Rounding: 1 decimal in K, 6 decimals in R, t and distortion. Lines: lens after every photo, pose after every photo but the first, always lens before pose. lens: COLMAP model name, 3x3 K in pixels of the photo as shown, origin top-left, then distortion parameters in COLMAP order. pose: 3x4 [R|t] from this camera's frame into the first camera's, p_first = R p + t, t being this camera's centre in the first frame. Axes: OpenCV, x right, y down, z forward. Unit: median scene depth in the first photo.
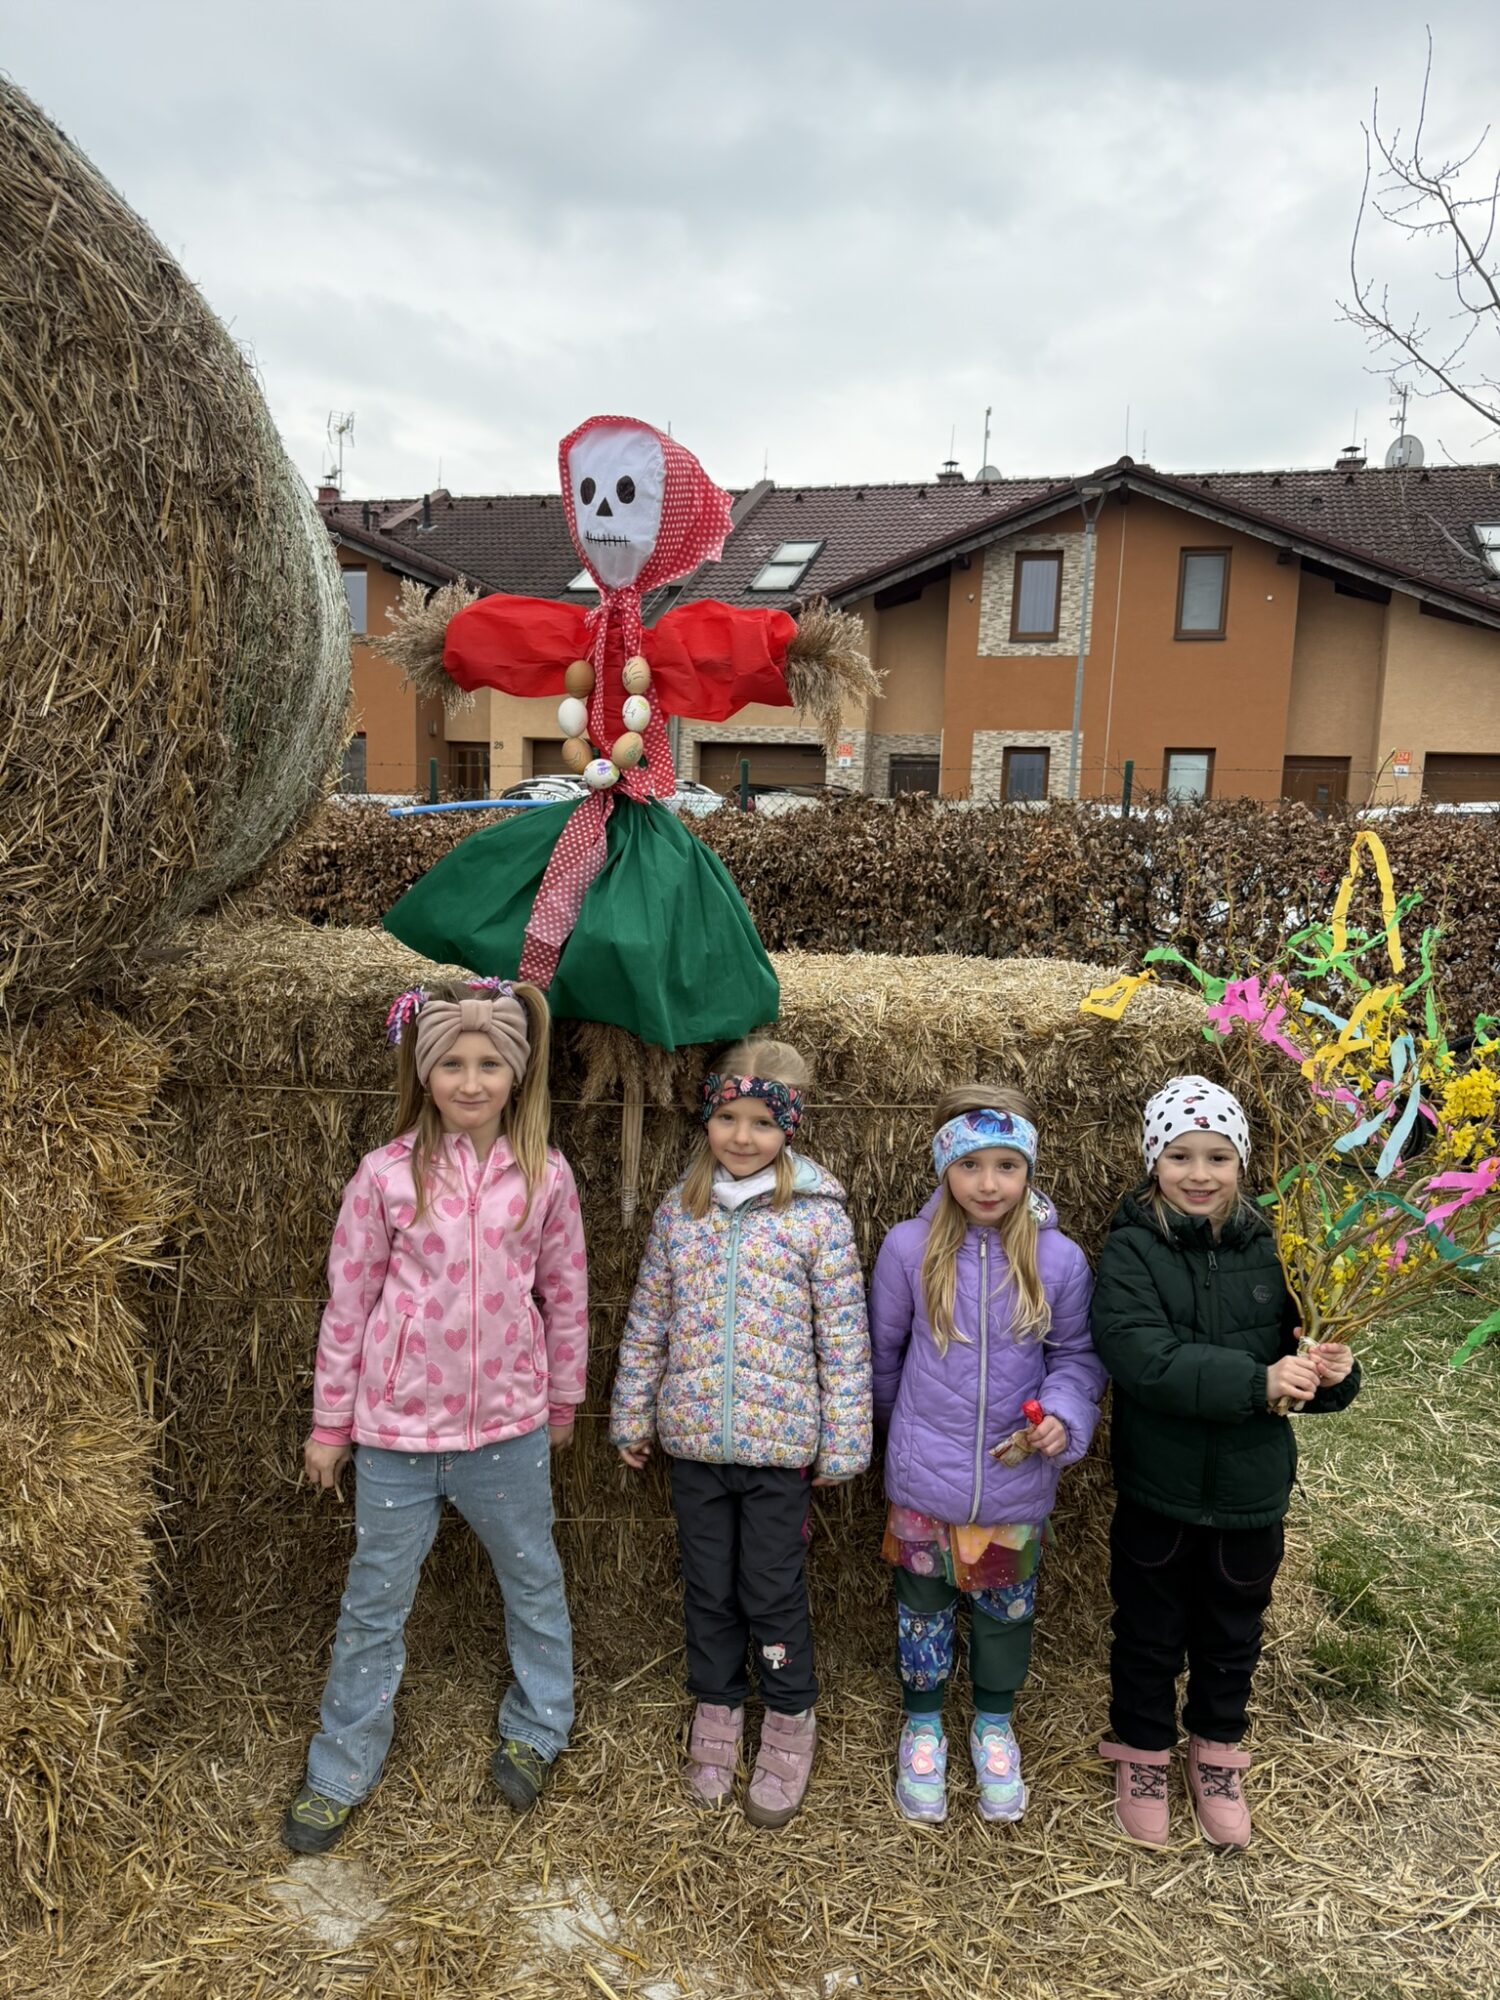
lens RADIAL K [[1425.4, 0, 752.6], [0, 1425.4, 1006.0], [0, 0, 1]] dist [0.009314, -0.010338]
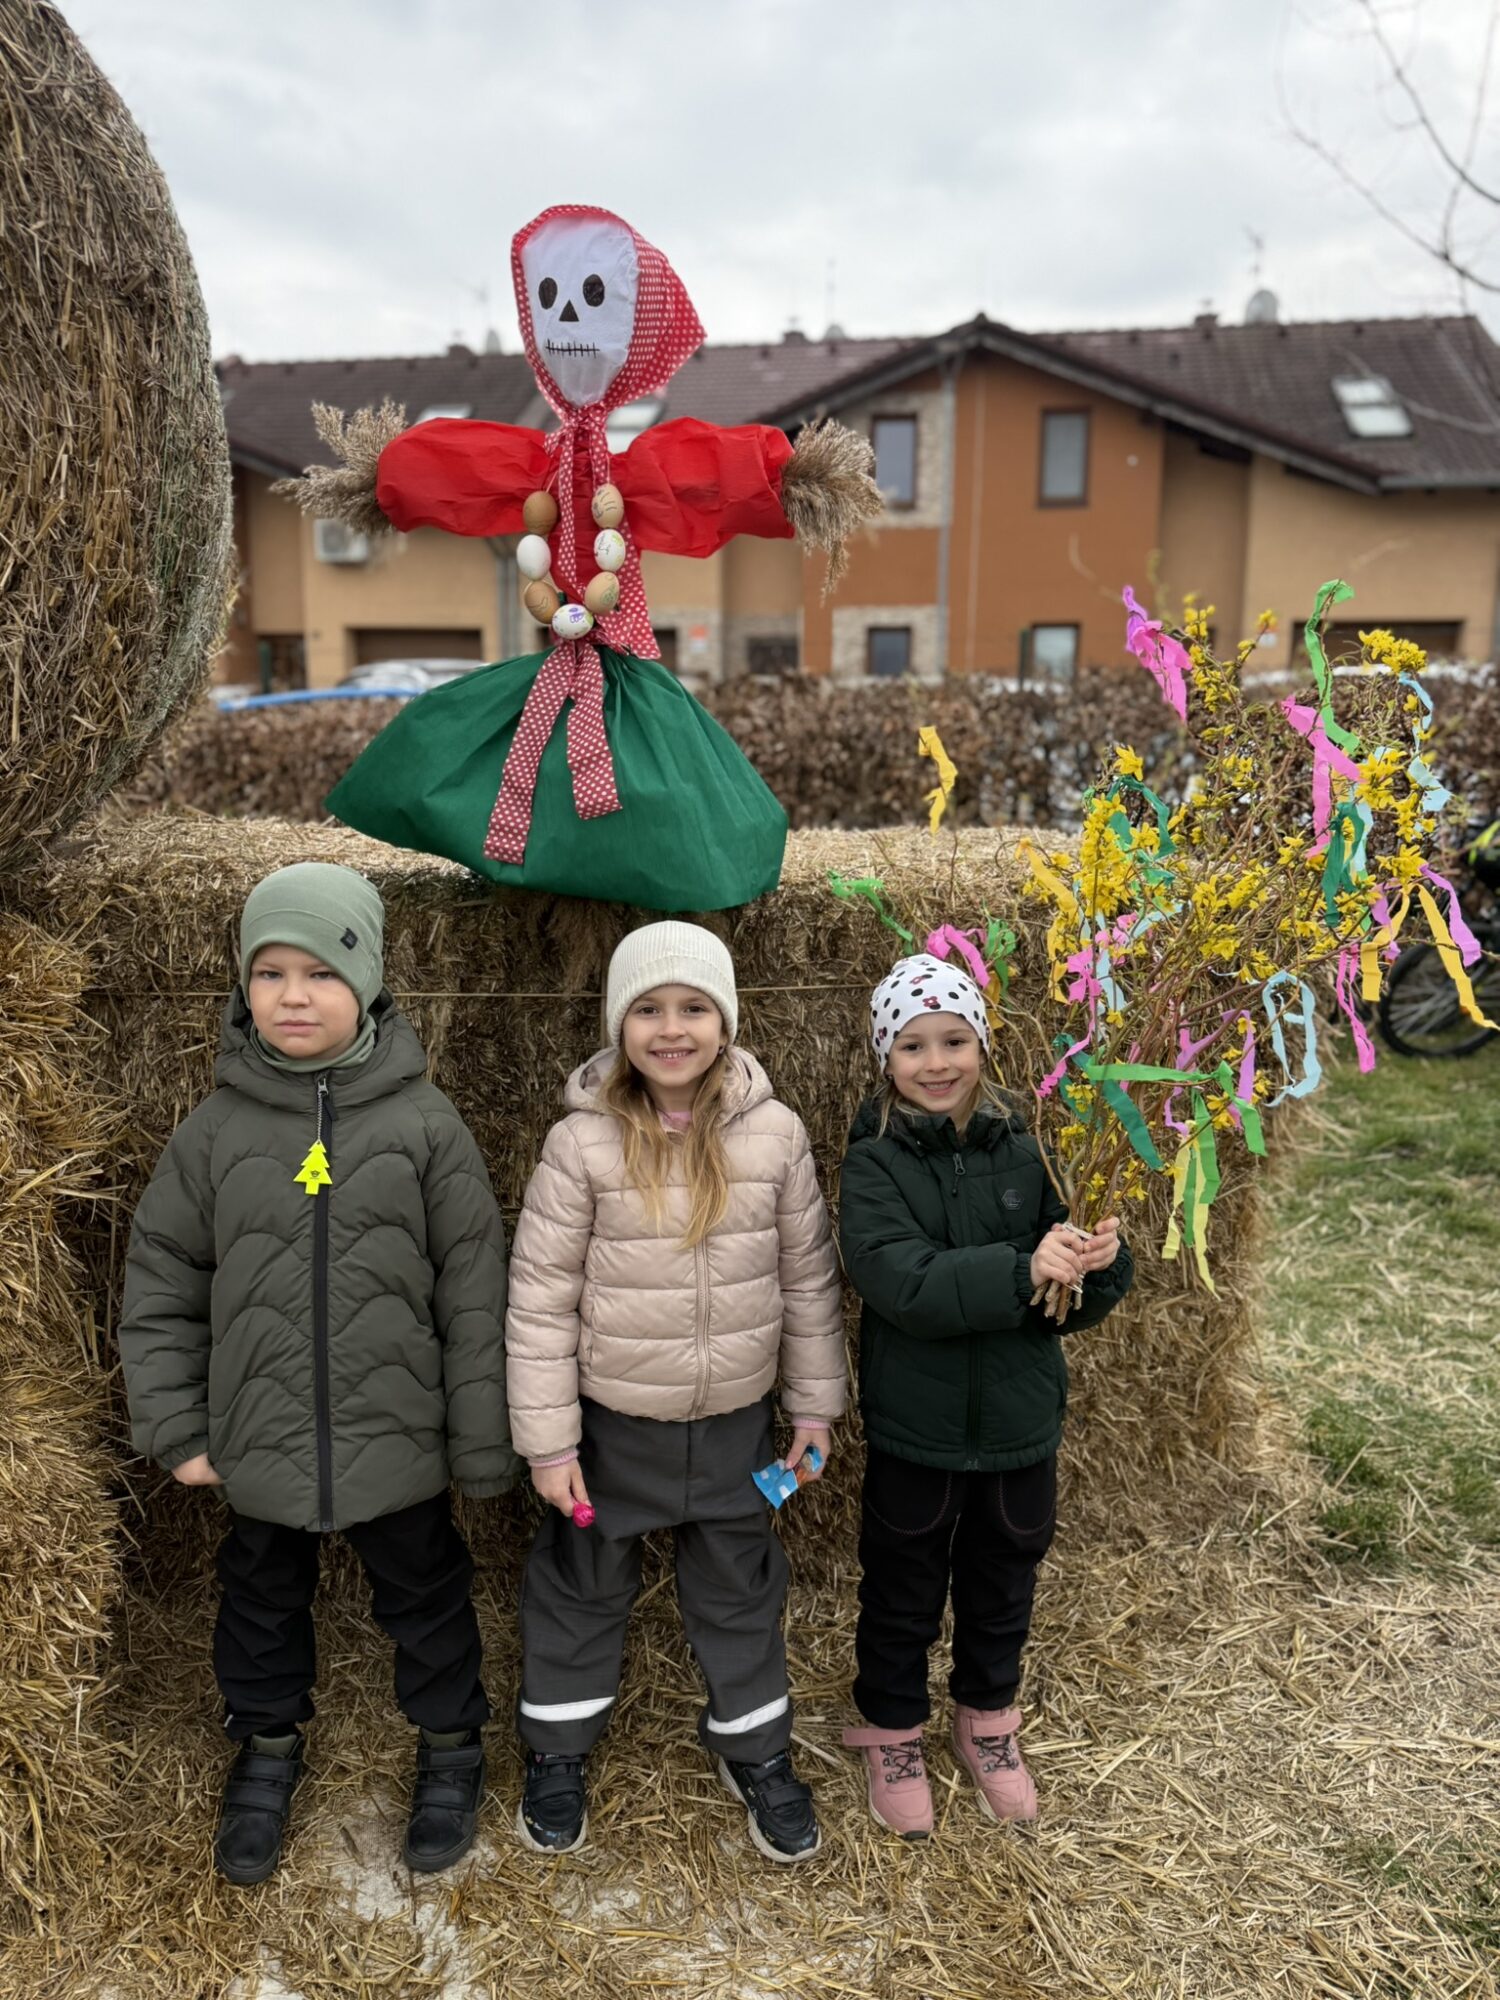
lens RADIAL K [[1499.5, 0, 750.0], [0, 1499.5, 1000.0], [0, 0, 1]] dist [-0.001360, 0.001561]
pose [[0.994006, -0.049802, 0.097319, -0.097961], [0.043919, 0.997129, 0.061680, 0.020057], [-0.100111, -0.057036, 0.993340, 0.044338]]
